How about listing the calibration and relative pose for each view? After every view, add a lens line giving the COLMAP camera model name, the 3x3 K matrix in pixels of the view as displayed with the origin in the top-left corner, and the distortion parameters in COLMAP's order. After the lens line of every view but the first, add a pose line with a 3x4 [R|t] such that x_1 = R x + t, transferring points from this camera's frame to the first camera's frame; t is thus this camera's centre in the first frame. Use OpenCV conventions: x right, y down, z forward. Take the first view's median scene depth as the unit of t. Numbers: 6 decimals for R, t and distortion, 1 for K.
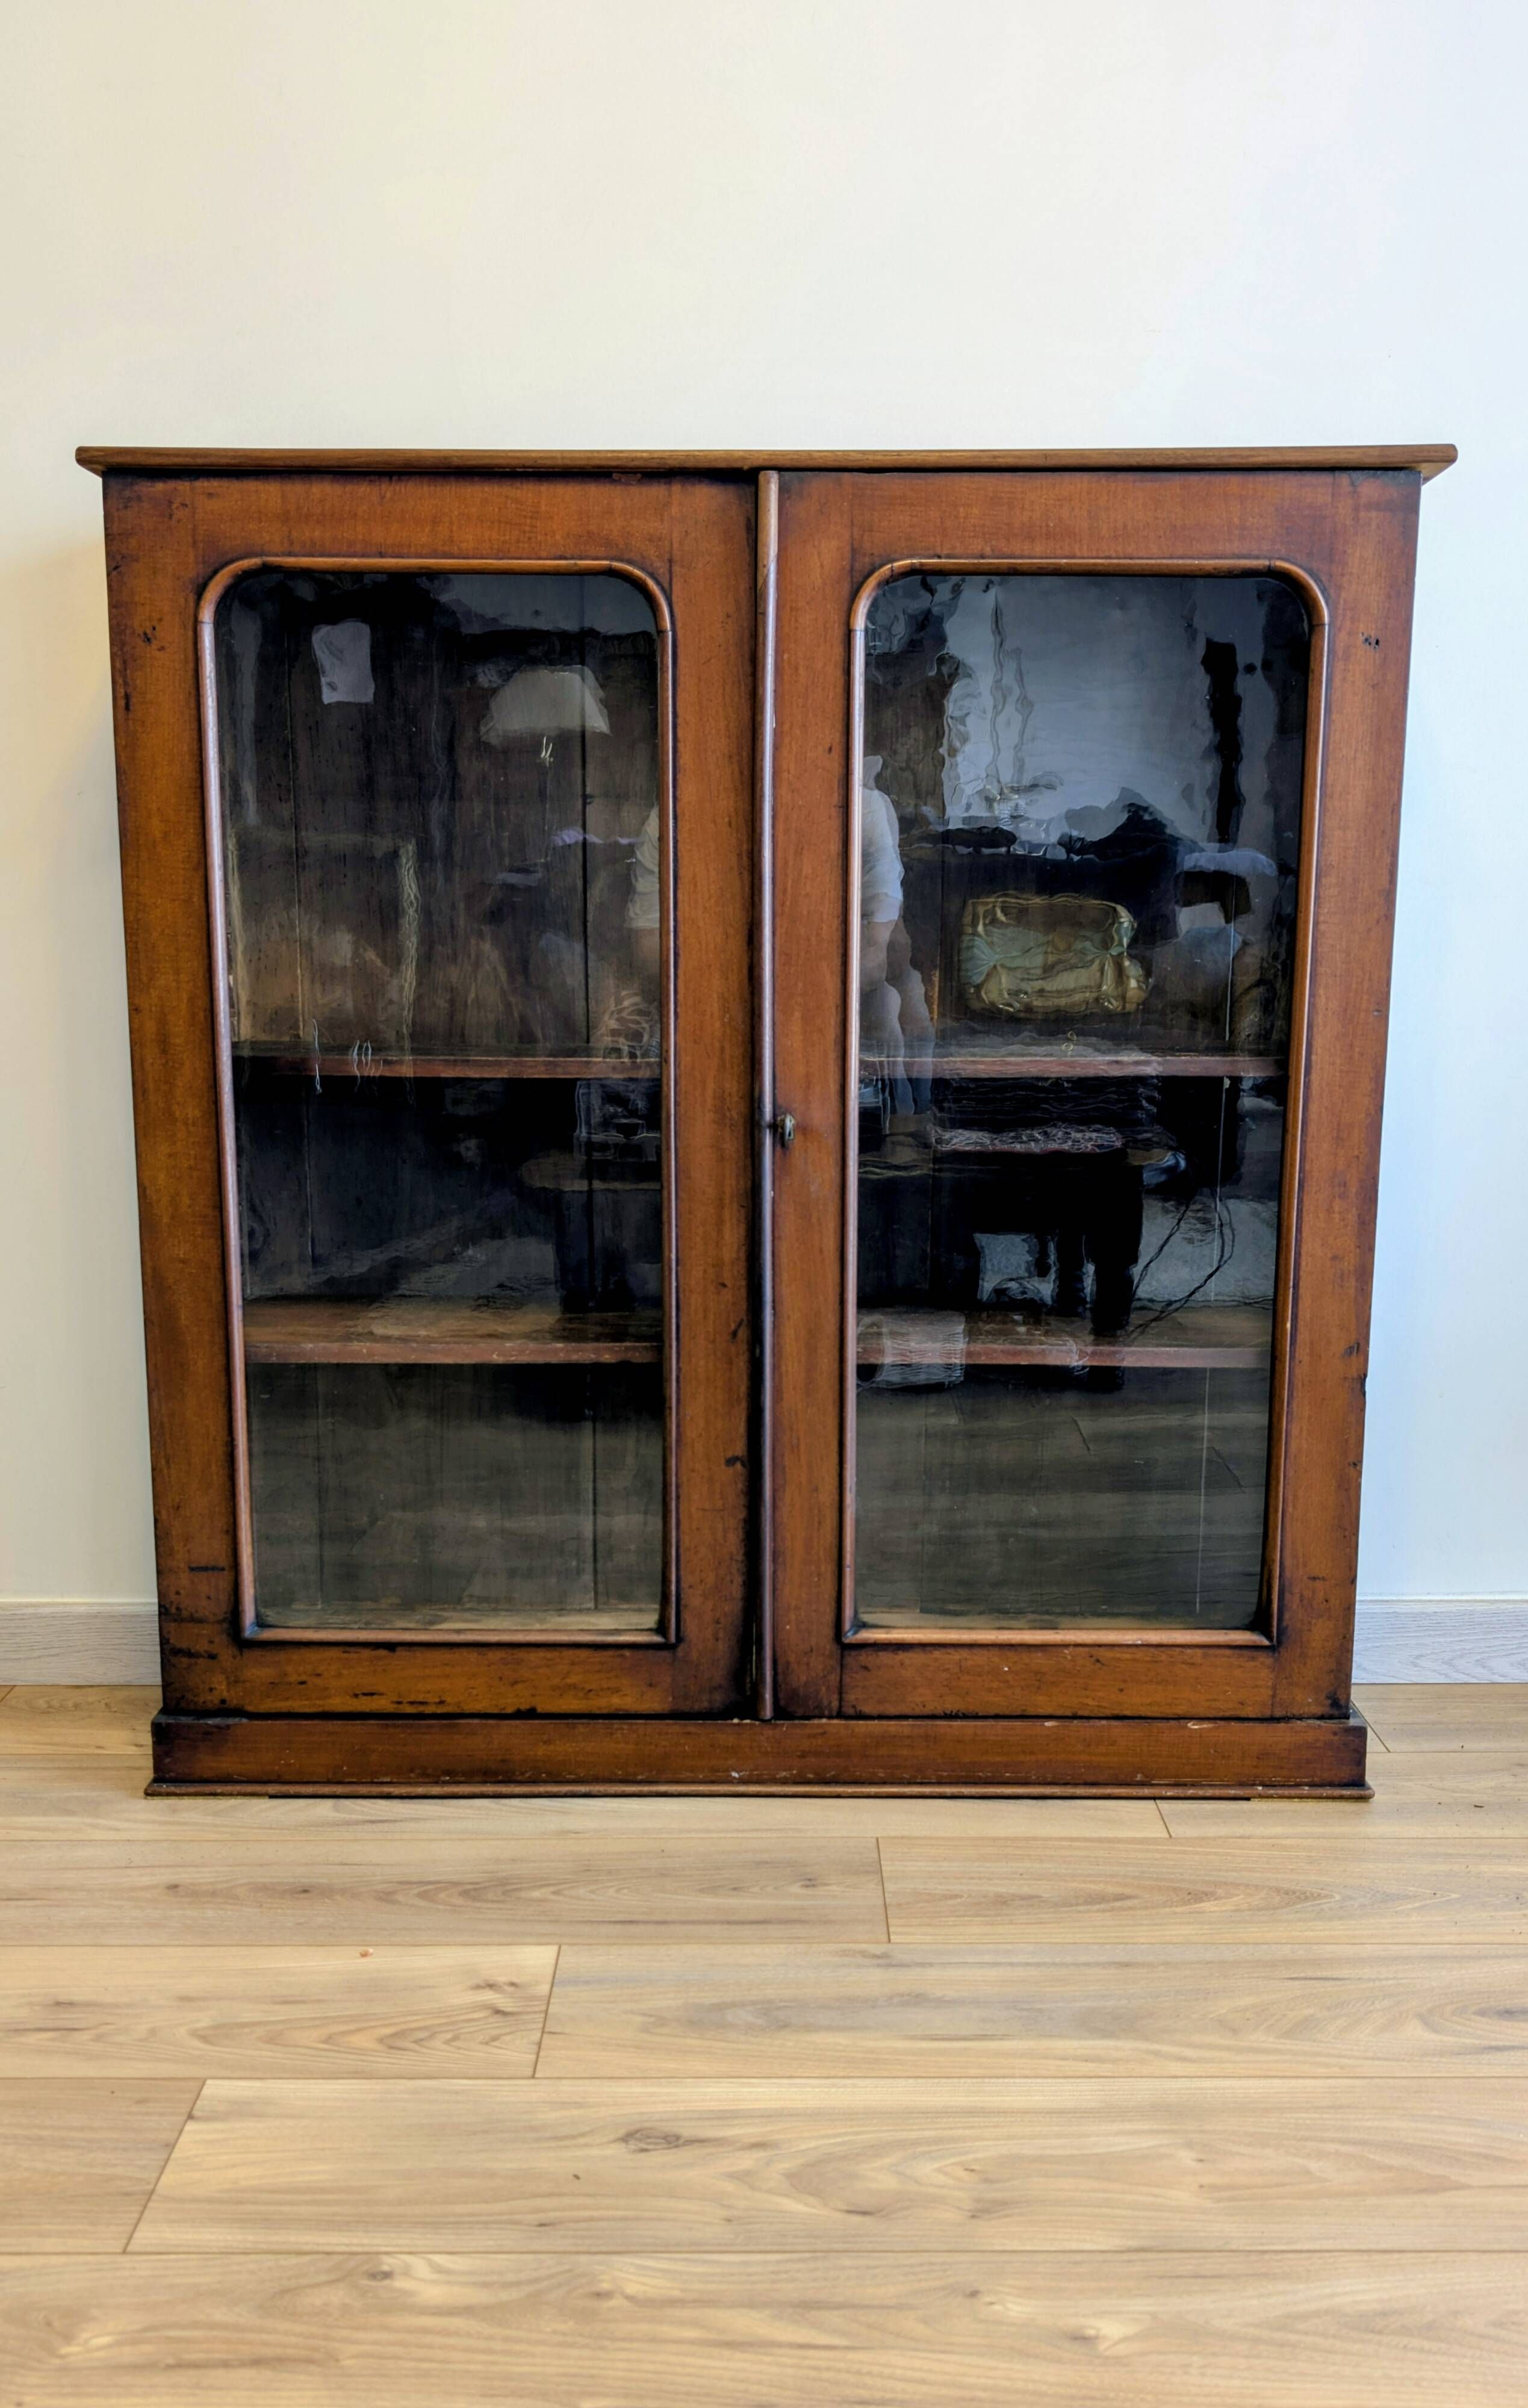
lens RADIAL K [[2316.2, 0, 780.9], [0, 2316.2, 1356.8], [0, 0, 1]] dist [0.012663, 0.000000]
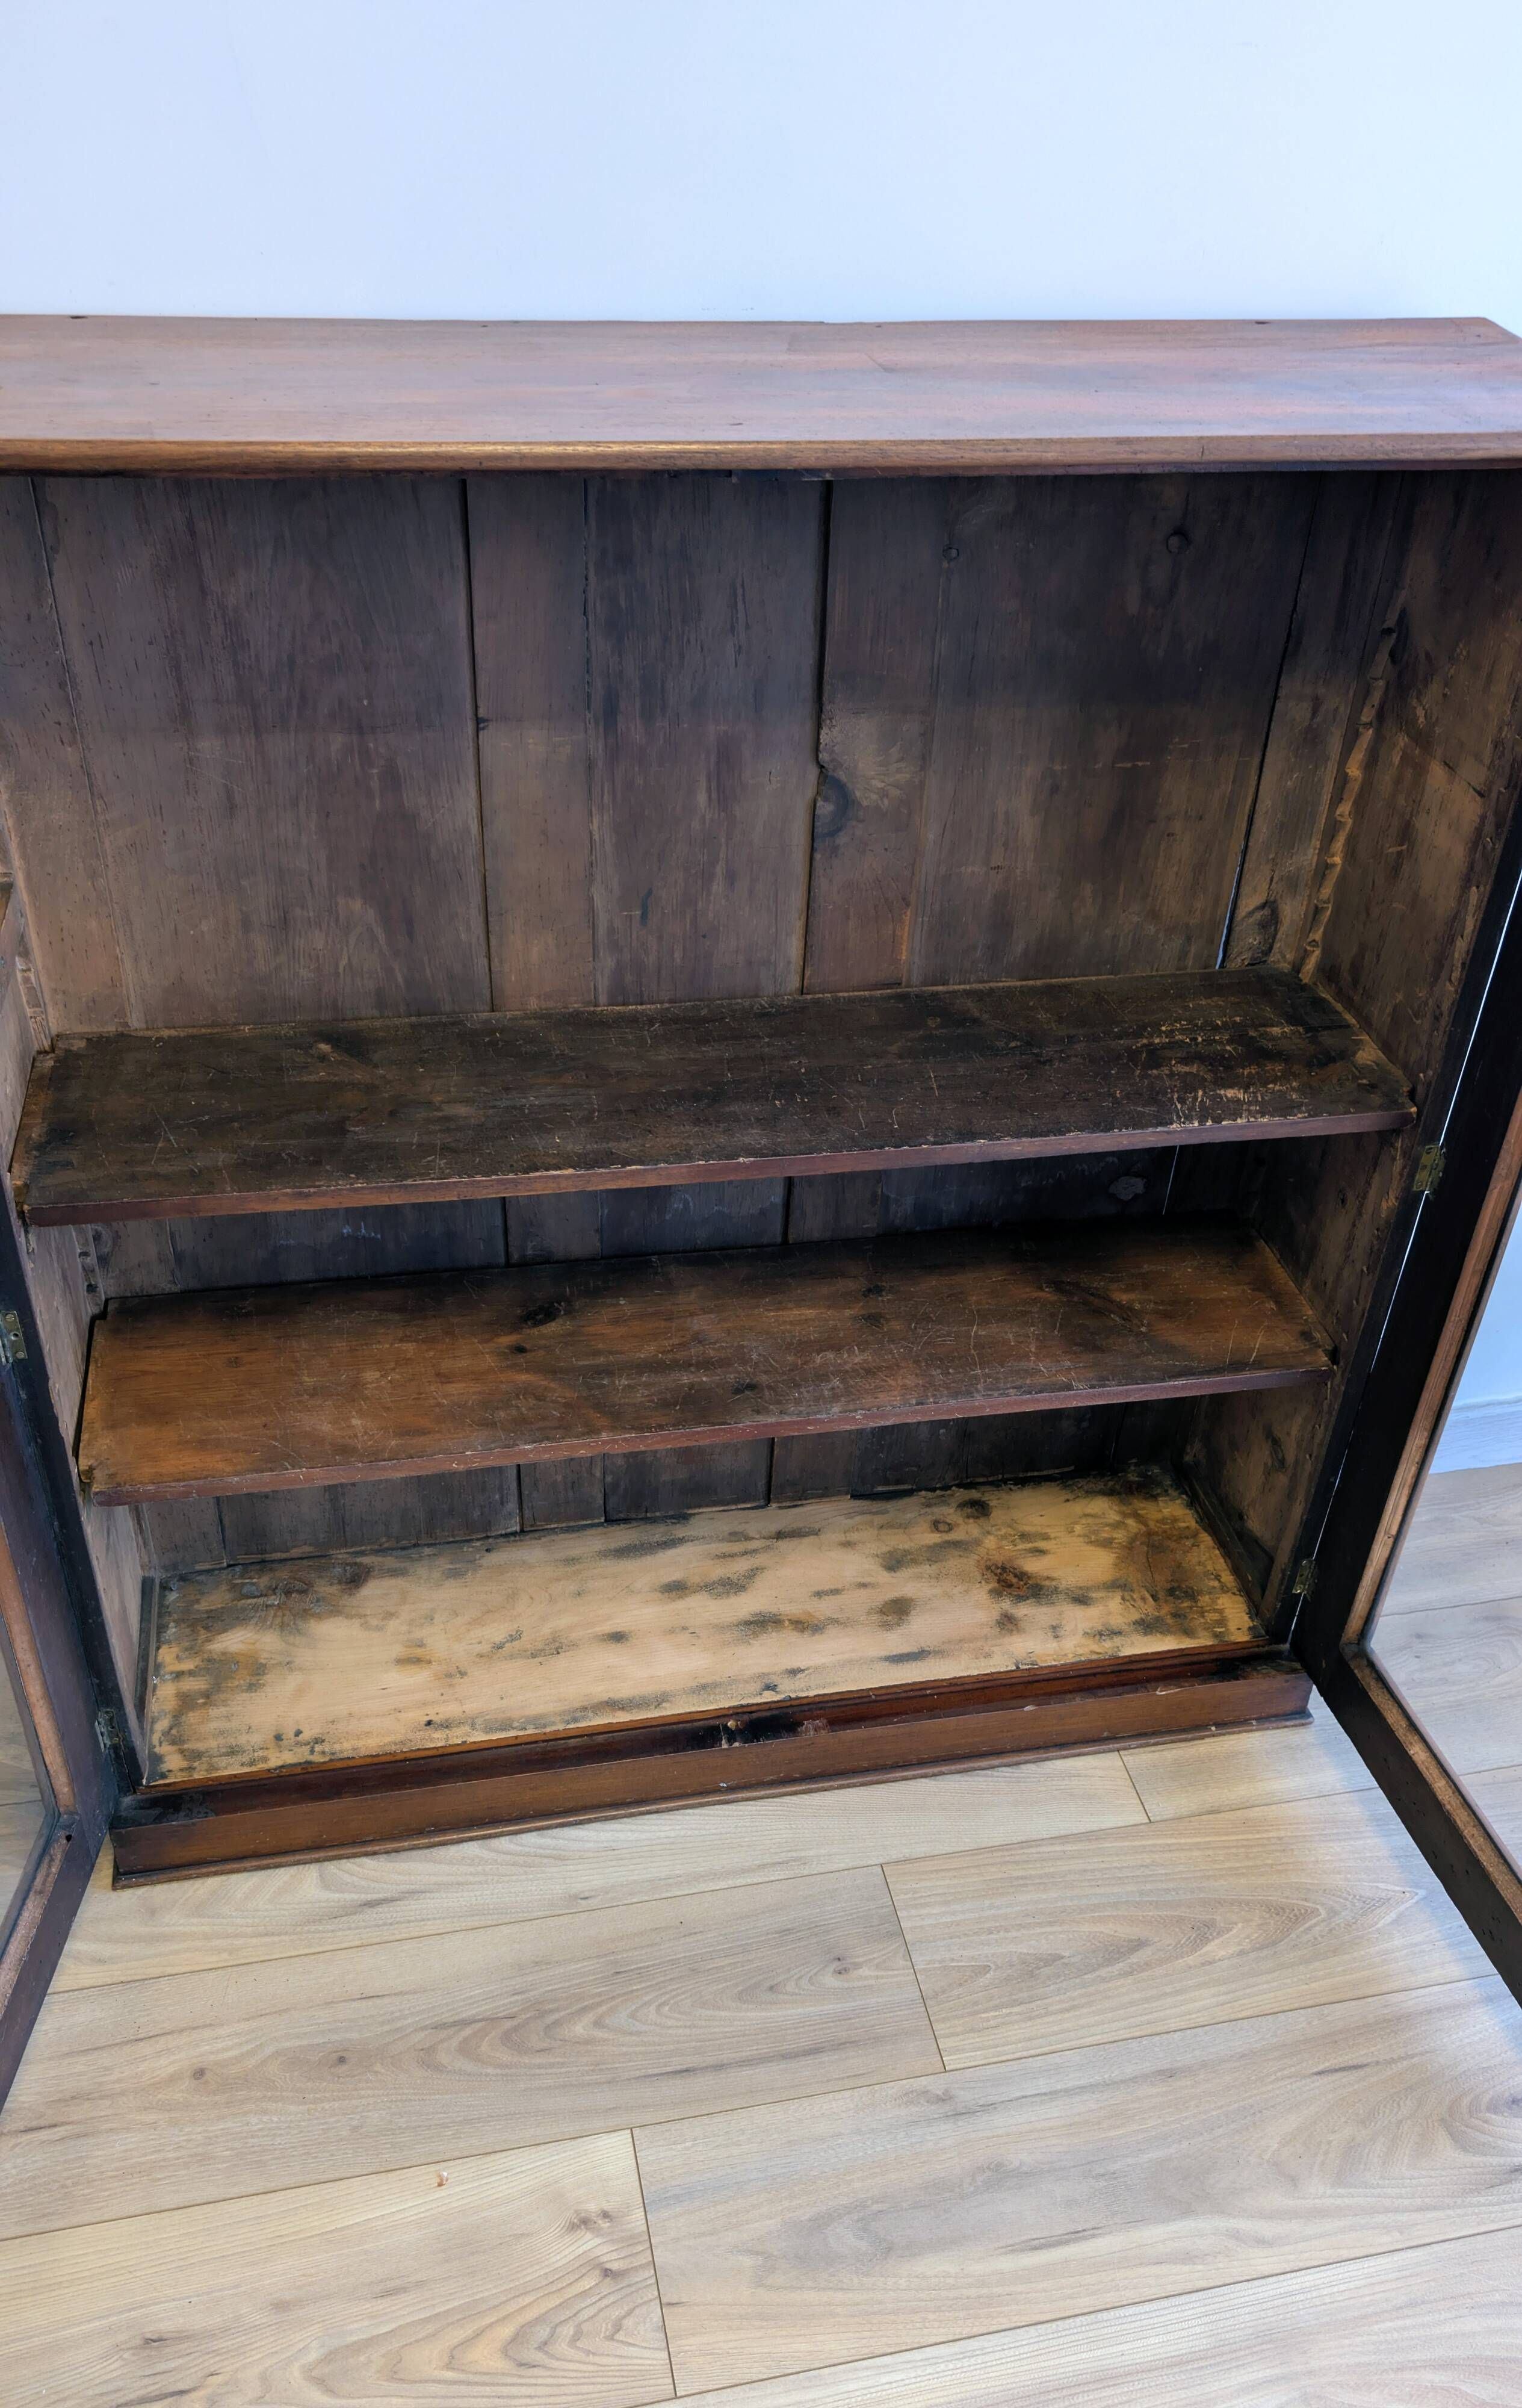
lens RADIAL K [[1957.9, 0, 785.6], [0, 1957.9, 1367.2], [0, 0, 1]] dist [-0.015223, 0.026133]
pose [[0.977432, -0.098160, 0.187061, -0.146249], [0.001281, 0.888228, 0.459401, -0.402189], [-0.211248, -0.448794, 0.868308, 0.374732]]
